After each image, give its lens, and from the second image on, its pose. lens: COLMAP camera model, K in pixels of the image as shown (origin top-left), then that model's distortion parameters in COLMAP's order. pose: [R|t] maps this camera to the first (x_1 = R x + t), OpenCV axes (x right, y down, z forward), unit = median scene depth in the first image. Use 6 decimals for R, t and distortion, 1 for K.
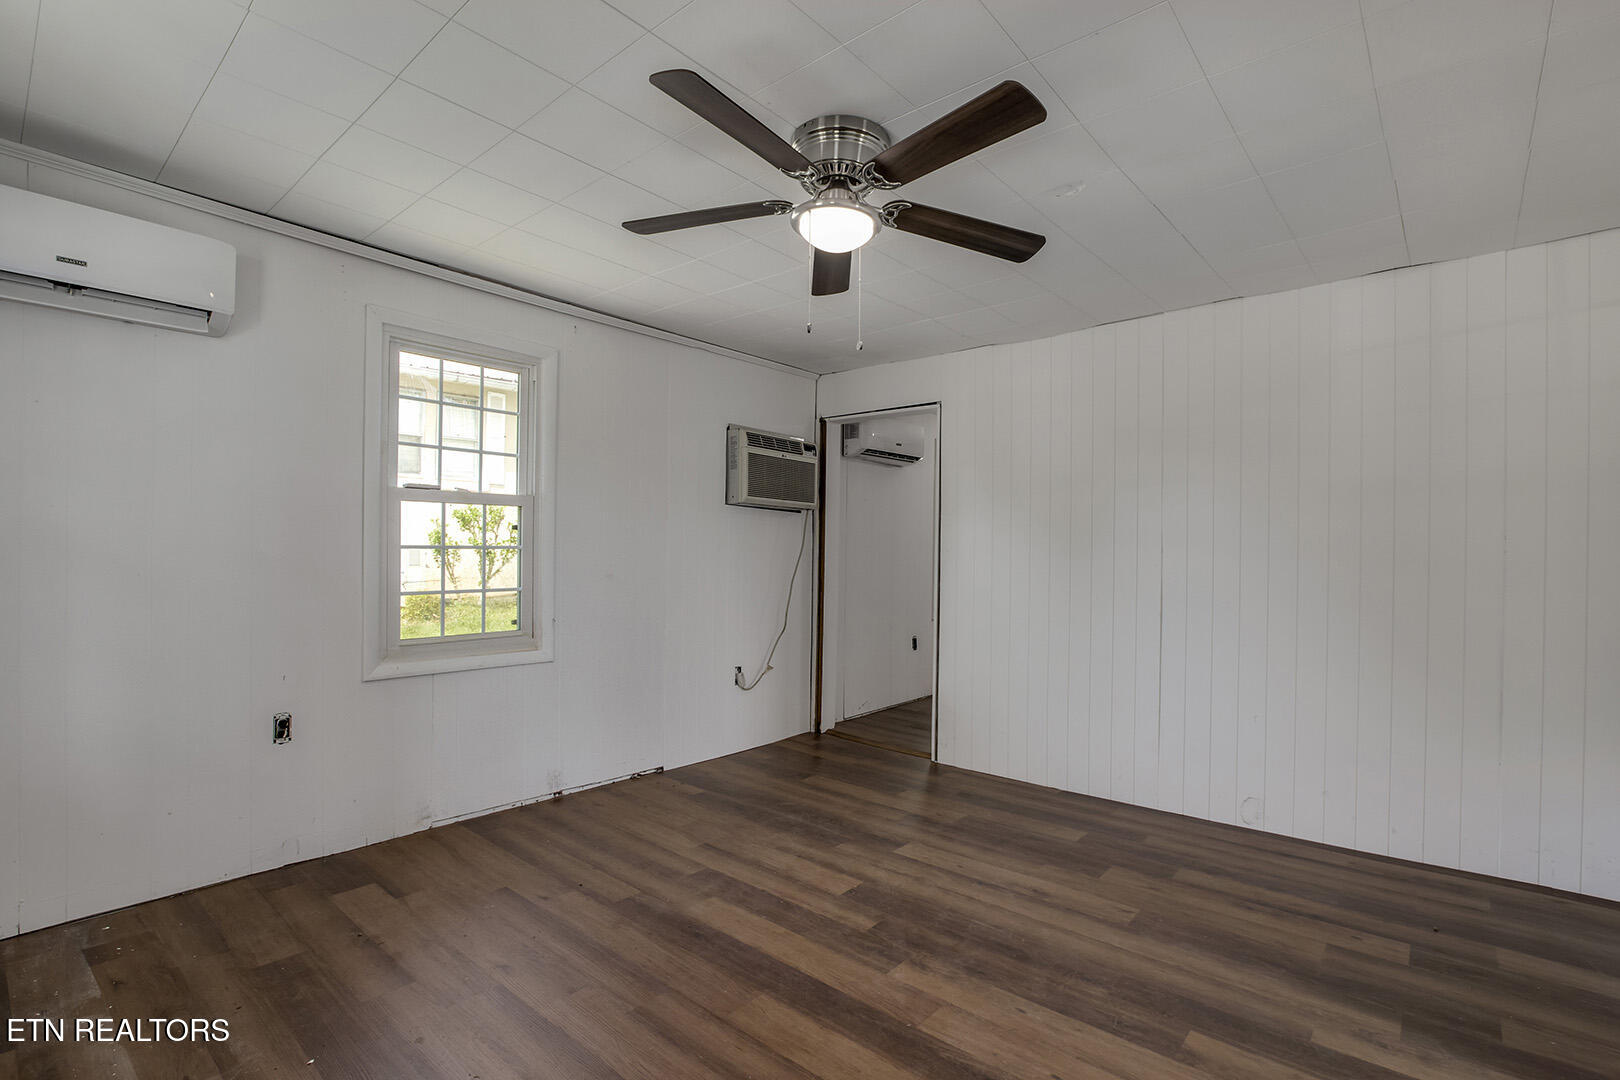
lens RADIAL K [[753.0, 0, 814.1], [0, 753.0, 548.8], [0, 0, 1]] dist [-0.025992, 0.001131]
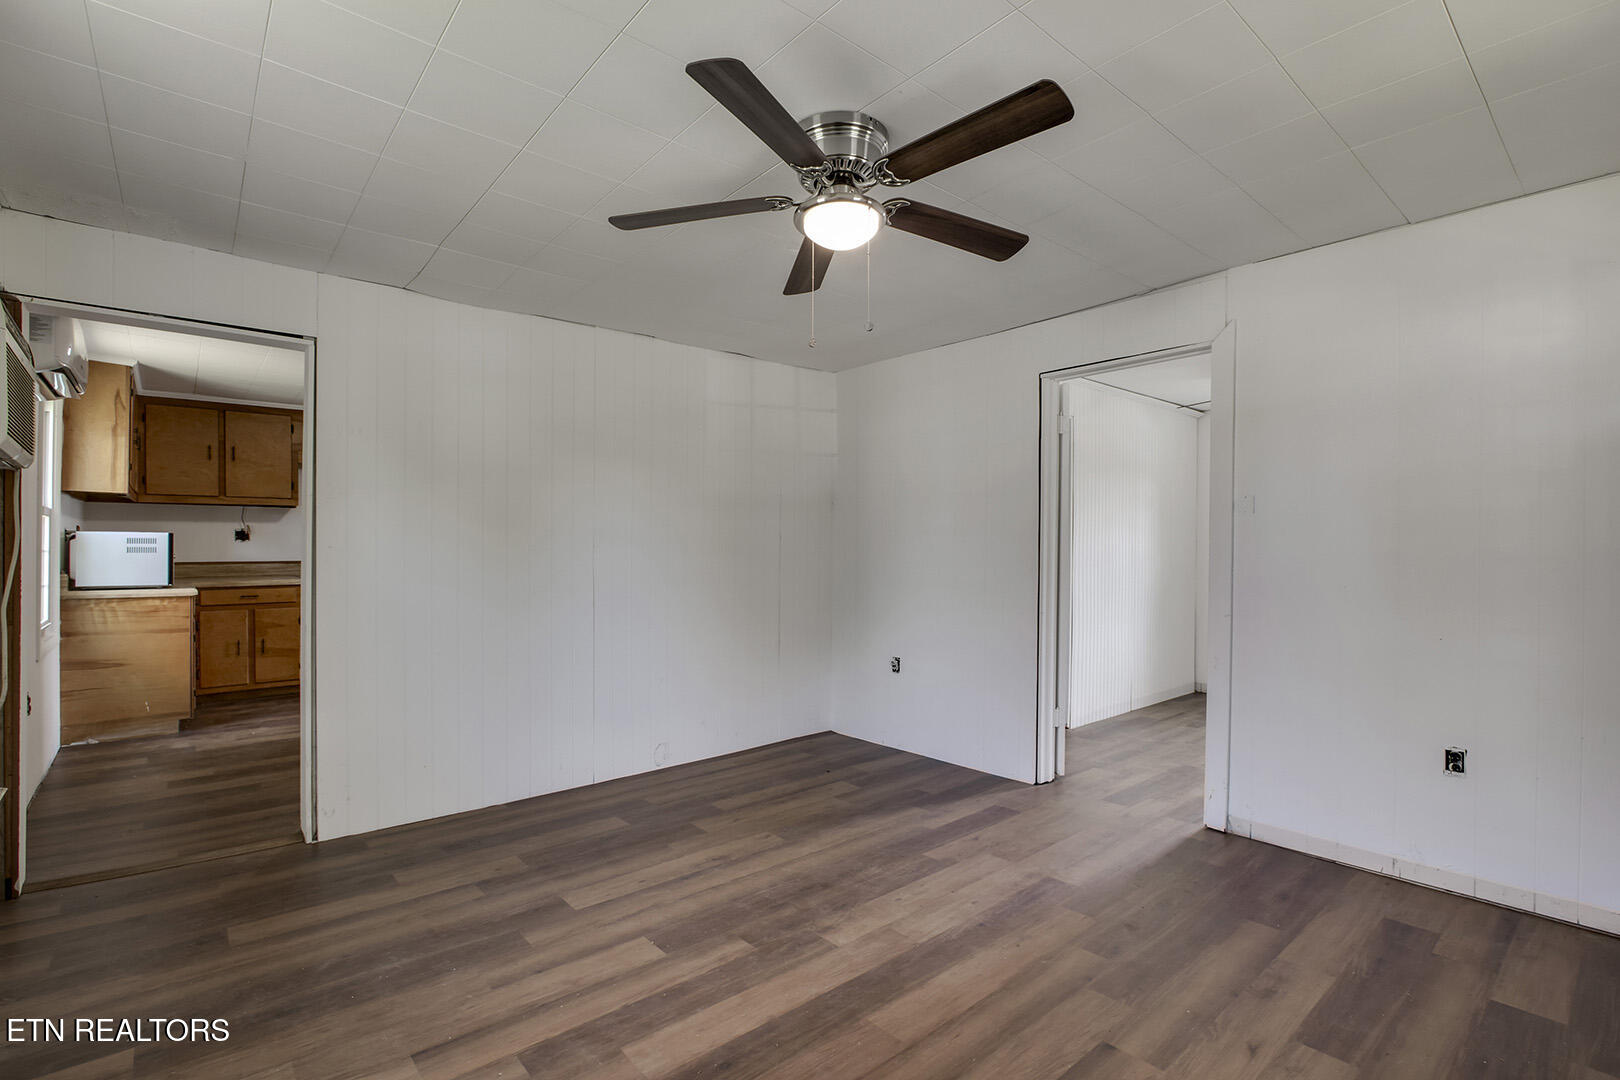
lens RADIAL K [[753.0, 0, 814.1], [0, 753.0, 548.8], [0, 0, 1]] dist [-0.025992, 0.001131]
pose [[0.146850, -0.010957, 0.989098, -0.760894], [-0.001820, 0.999934, 0.011347, -0.007879], [-0.989157, -0.003467, 0.146820, 0.700320]]
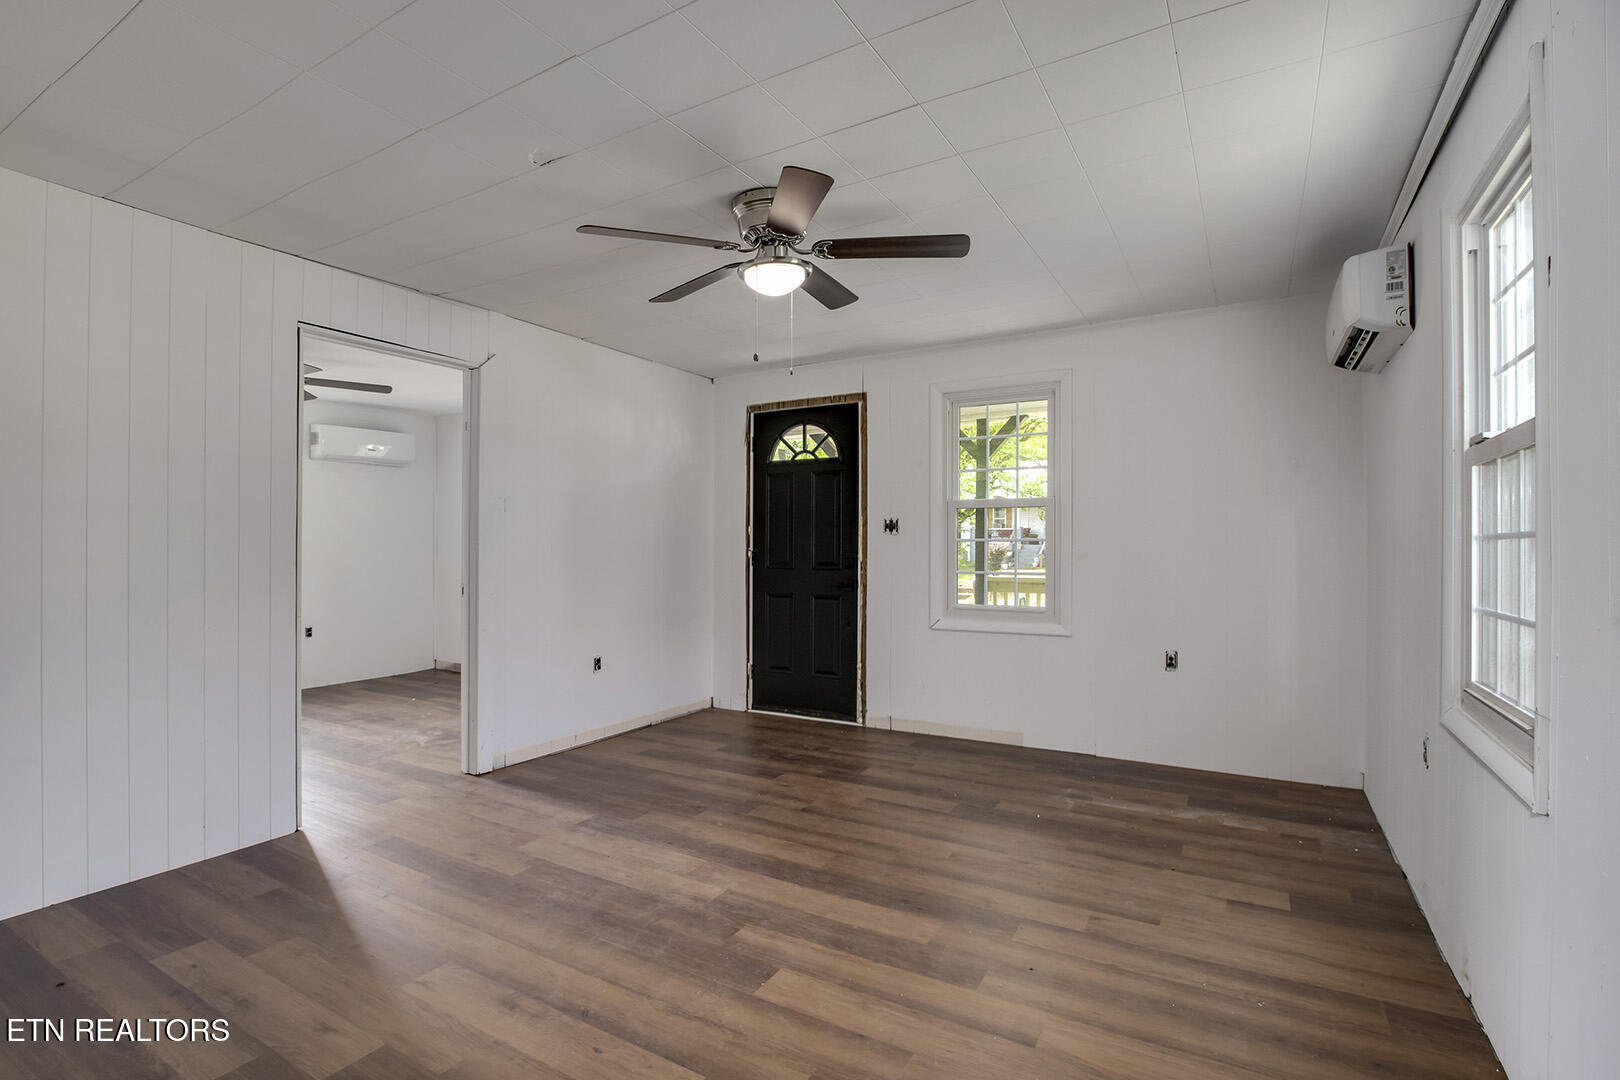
lens RADIAL K [[753.0, 0, 814.1], [0, 753.0, 548.8], [0, 0, 1]] dist [-0.025992, 0.001131]
pose [[-0.983323, -0.010815, -0.181547, 0.146575], [-0.011490, 0.999930, 0.002668, 0.012400], [0.181505, 0.004710, -0.983379, 1.757126]]
